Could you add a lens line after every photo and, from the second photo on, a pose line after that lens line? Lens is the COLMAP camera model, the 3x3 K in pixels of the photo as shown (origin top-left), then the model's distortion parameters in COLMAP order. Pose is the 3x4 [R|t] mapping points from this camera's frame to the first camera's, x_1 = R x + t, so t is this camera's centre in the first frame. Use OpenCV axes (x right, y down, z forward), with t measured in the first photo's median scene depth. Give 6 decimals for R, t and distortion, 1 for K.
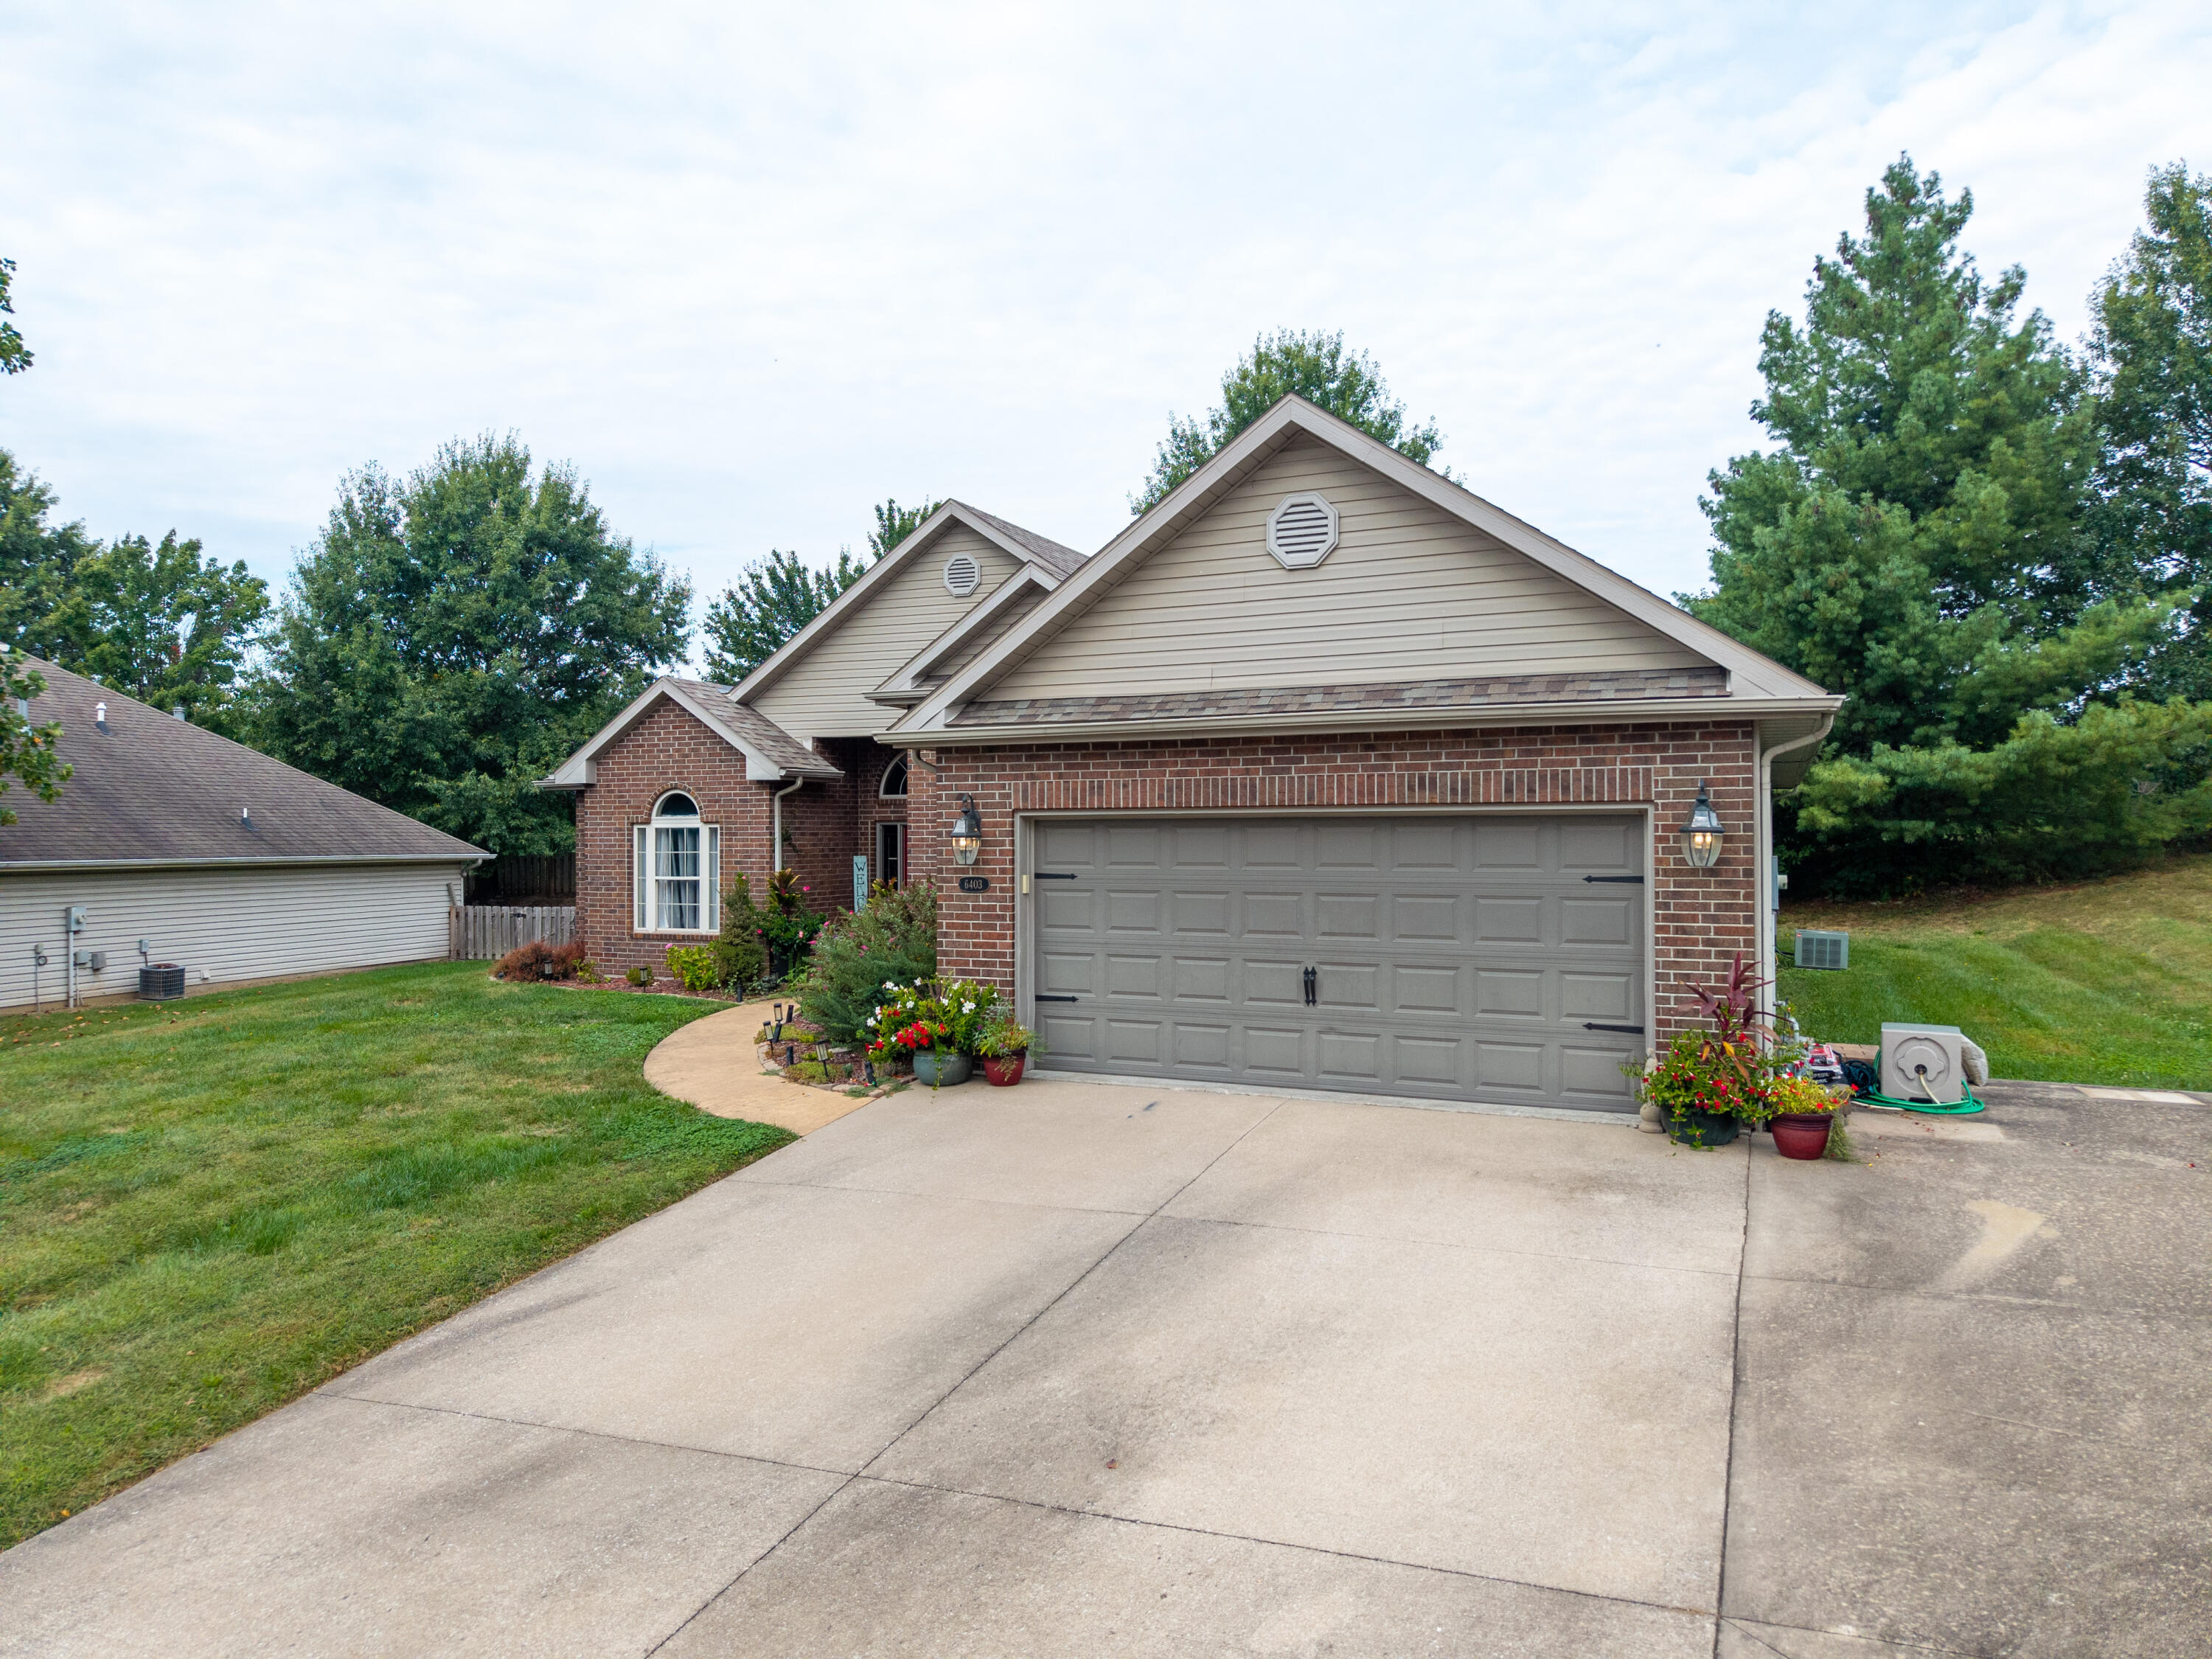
lens RADIAL K [[1483.9, 0, 1106.0], [0, 1483.9, 829.5], [0, 0, 1]] dist [0.034293, -0.033428]
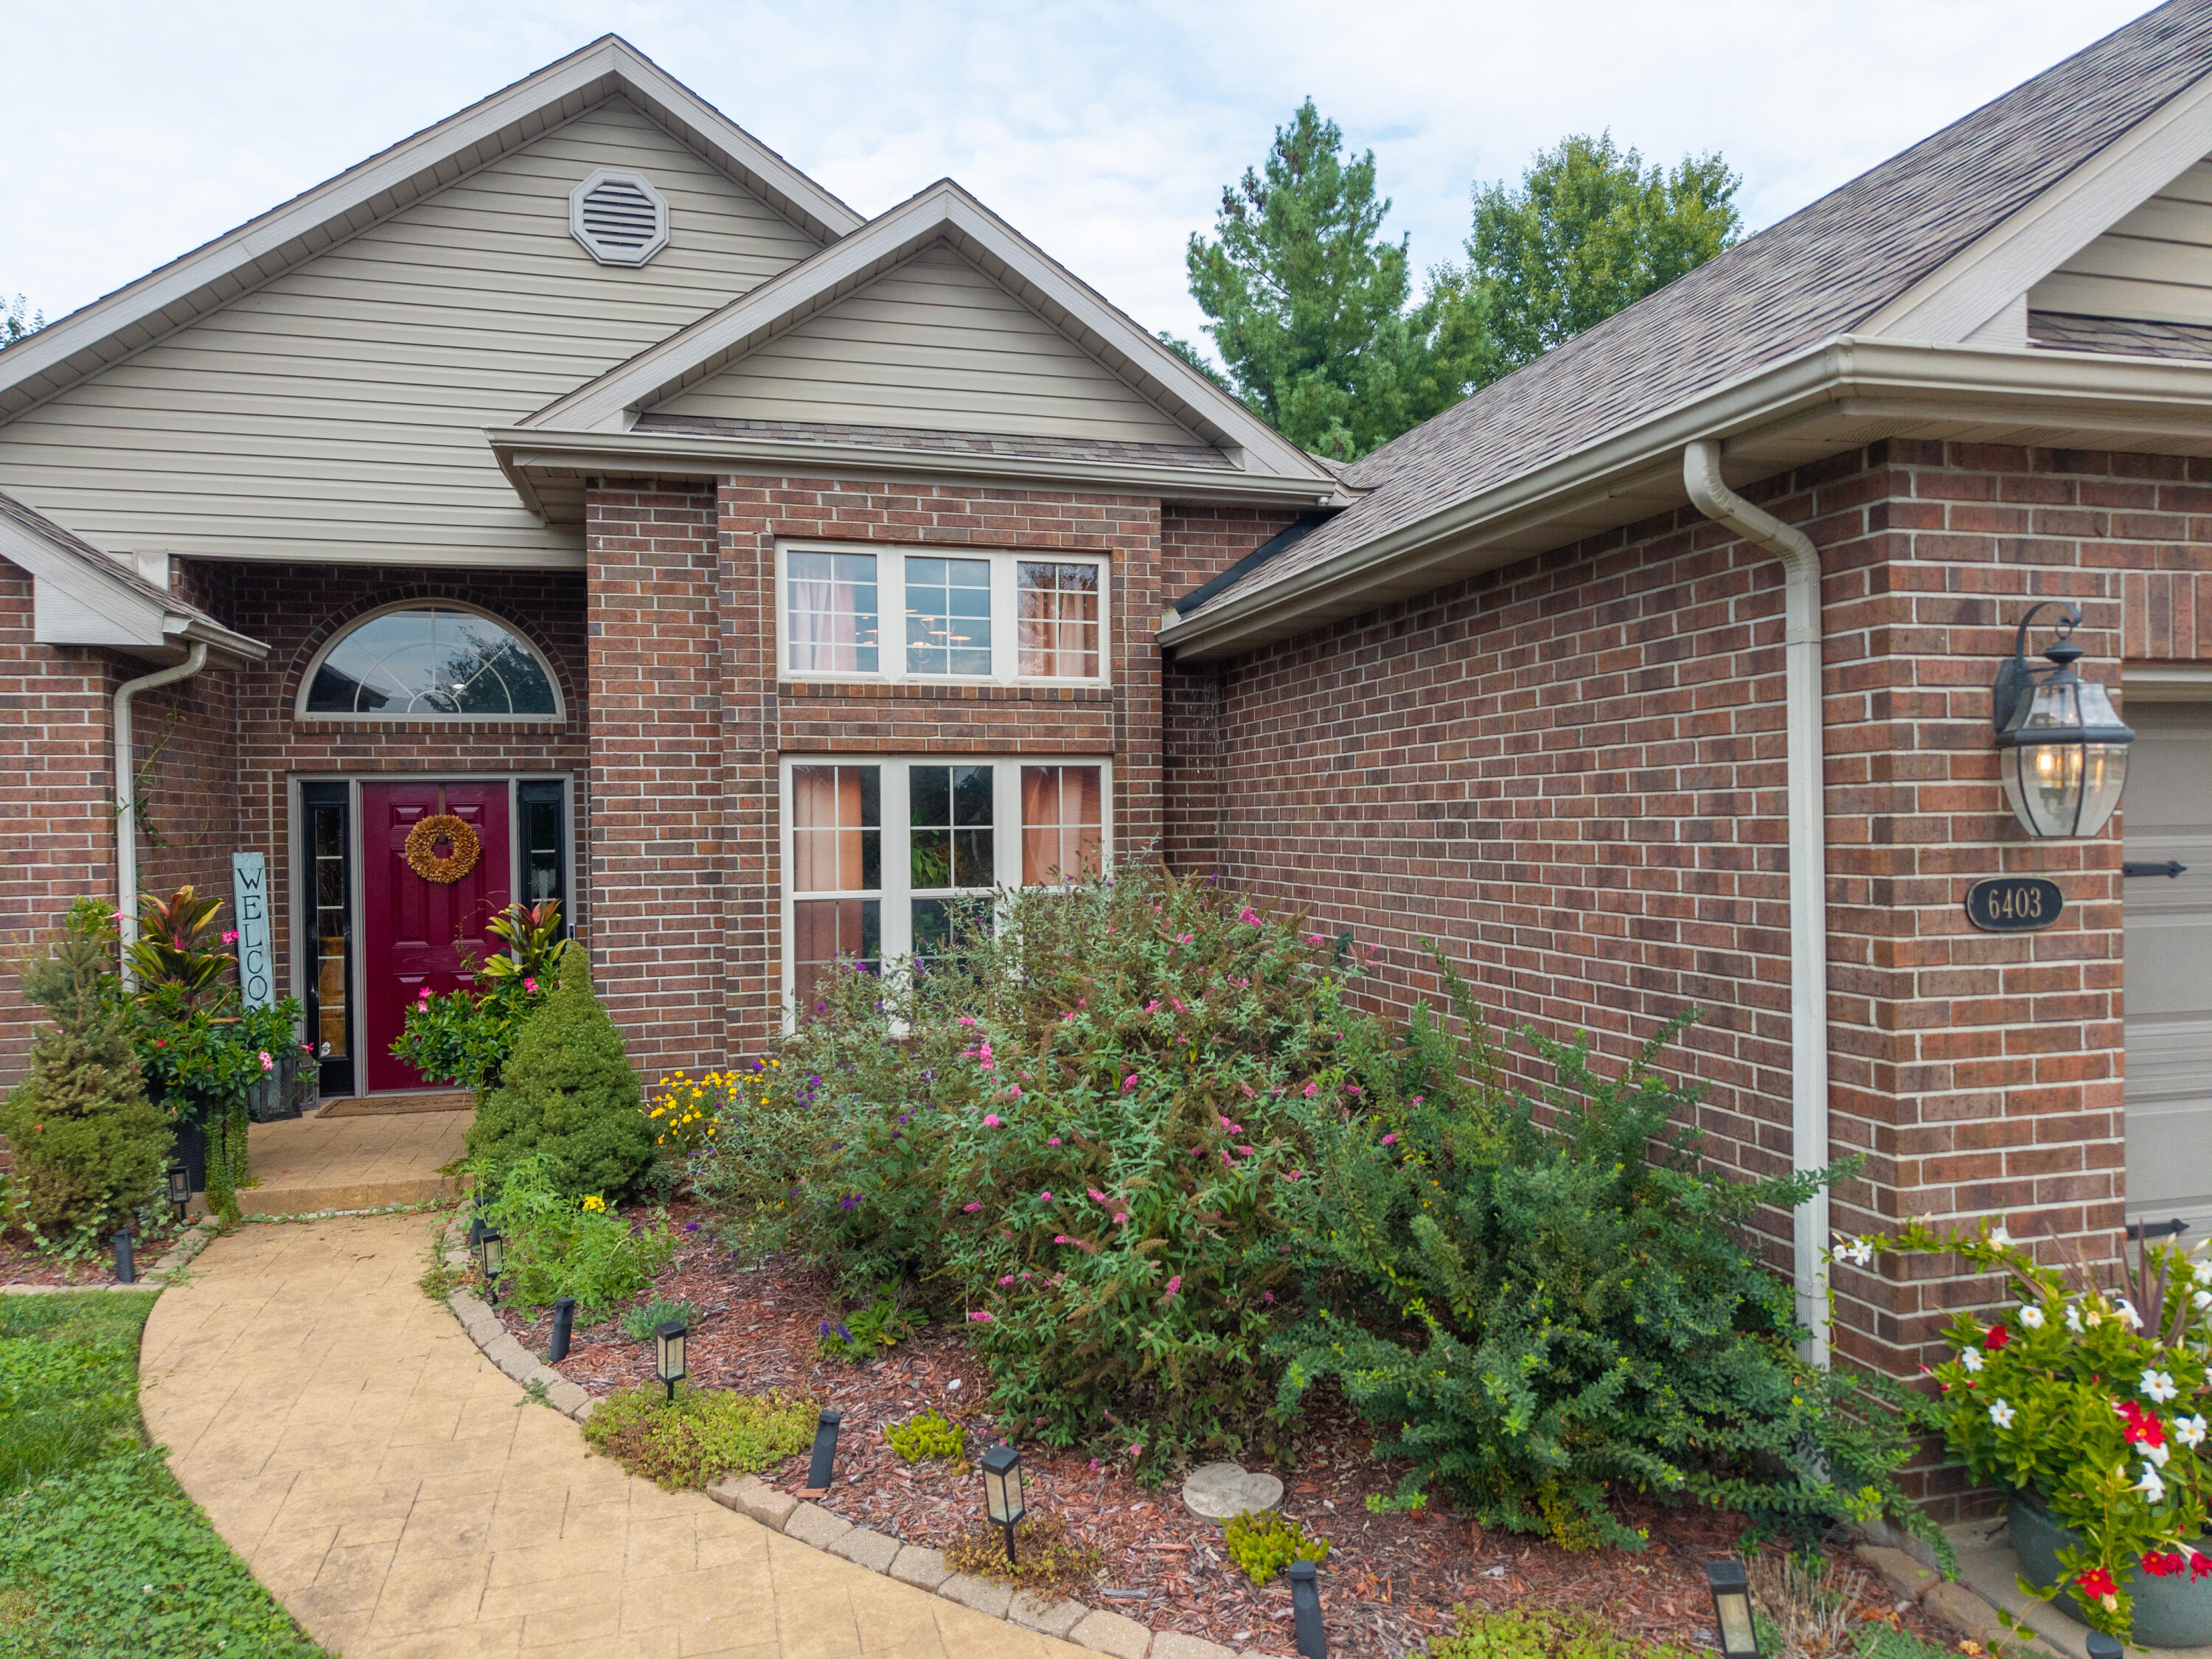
lens RADIAL K [[1483.9, 0, 1106.0], [0, 1483.9, 829.5], [0, 0, 1]] dist [0.034293, -0.033428]
pose [[0.774837, -0.007736, 0.632114, -0.454795], [0.006904, 0.999969, 0.003776, 0.020850], [-0.632124, 0.001438, 0.774866, 0.940992]]
